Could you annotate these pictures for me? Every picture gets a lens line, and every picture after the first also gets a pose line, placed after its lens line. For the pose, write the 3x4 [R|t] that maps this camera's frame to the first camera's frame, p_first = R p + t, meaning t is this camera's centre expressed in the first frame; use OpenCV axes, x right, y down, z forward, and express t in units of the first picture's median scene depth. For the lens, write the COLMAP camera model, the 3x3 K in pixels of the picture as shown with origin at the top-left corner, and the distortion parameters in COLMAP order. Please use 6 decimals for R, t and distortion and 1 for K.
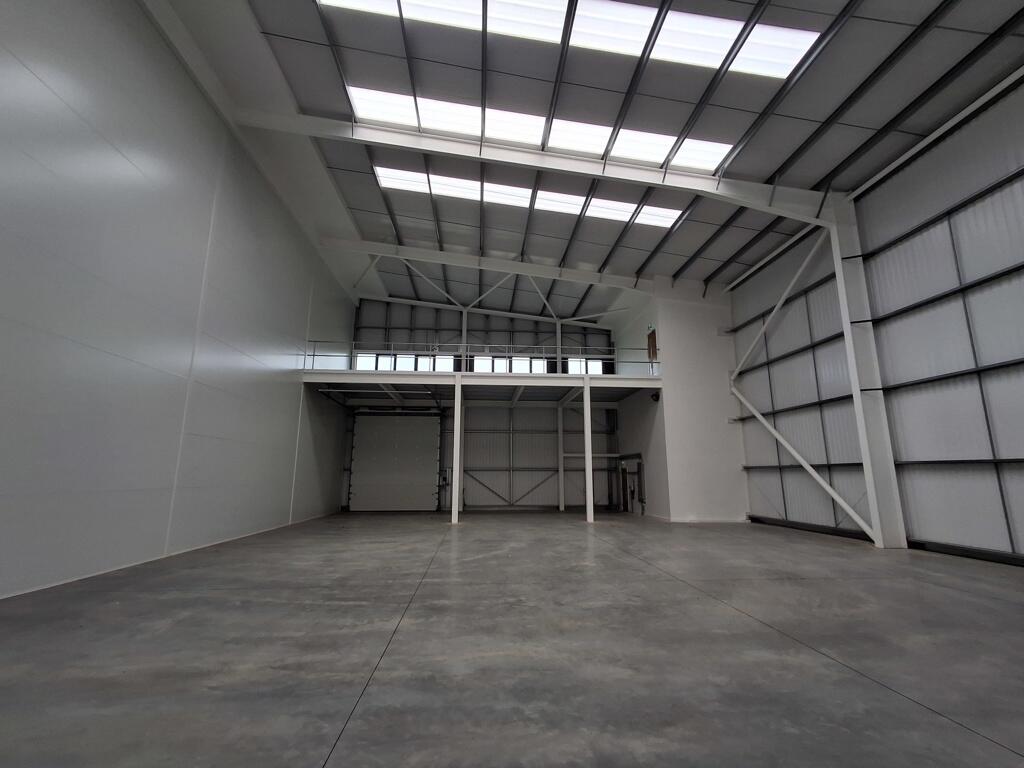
lens RADIAL K [[463.2, 0, 514.1], [0, 463.2, 381.9], [0, 0, 1]] dist [0.002799, 0.001238]
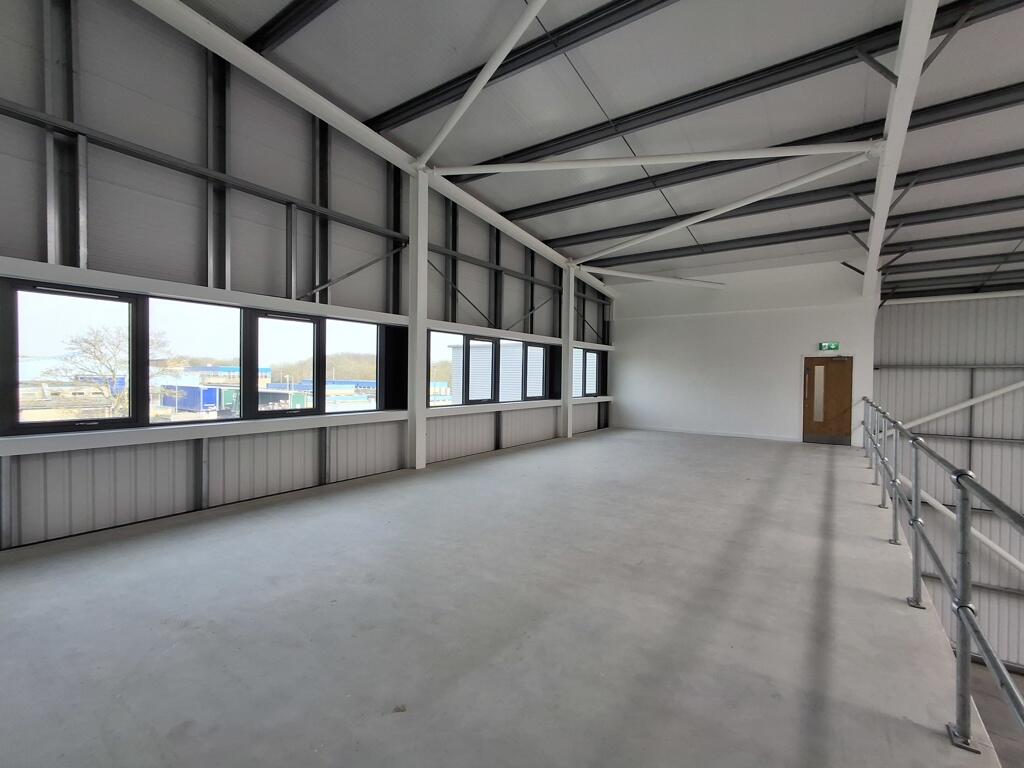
lens RADIAL K [[475.0, 0, 512.0], [0, 475.0, 384.0], [0, 0, 1]] dist [0.000792, 0.015399]
pose [[0.643035, -0.006141, 0.765812, -0.328922], [-0.159401, 0.976995, 0.141679, -0.082271], [-0.749065, -0.213176, 0.627263, 0.799410]]
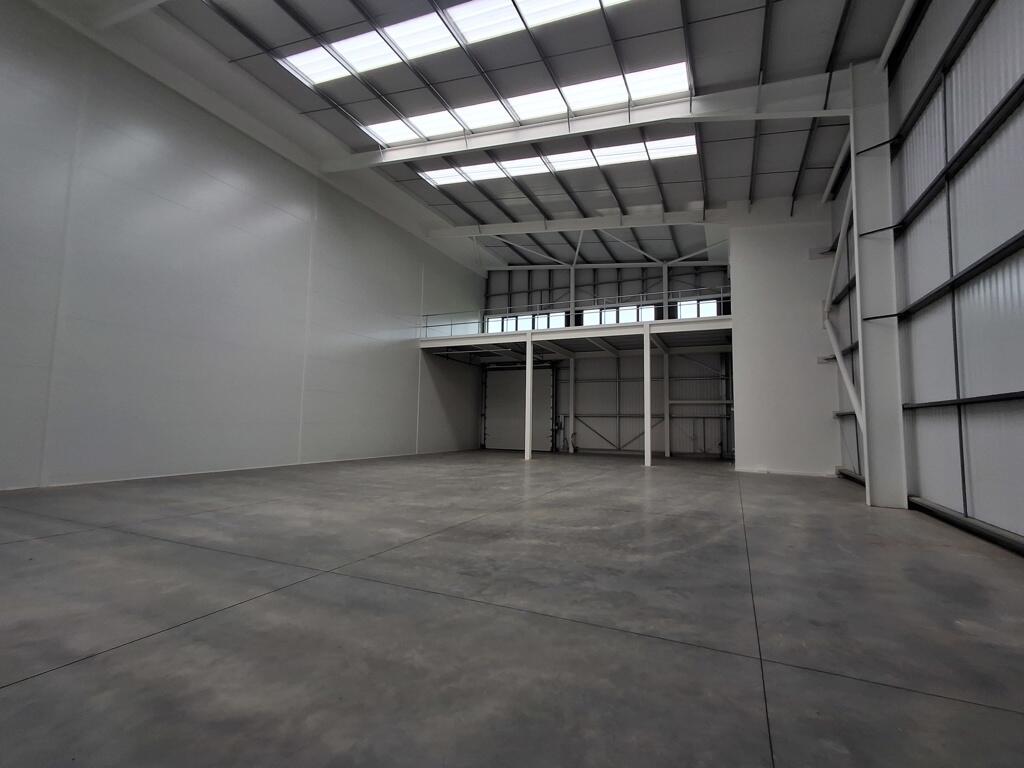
lens RADIAL K [[463.2, 0, 514.1], [0, 463.2, 381.9], [0, 0, 1]] dist [0.002799, 0.001238]
pose [[0.867361, -0.027913, -0.496896, 0.322583], [0.080063, 0.993248, 0.083960, 0.005349], [0.491197, -0.112606, 0.863739, -0.011292]]
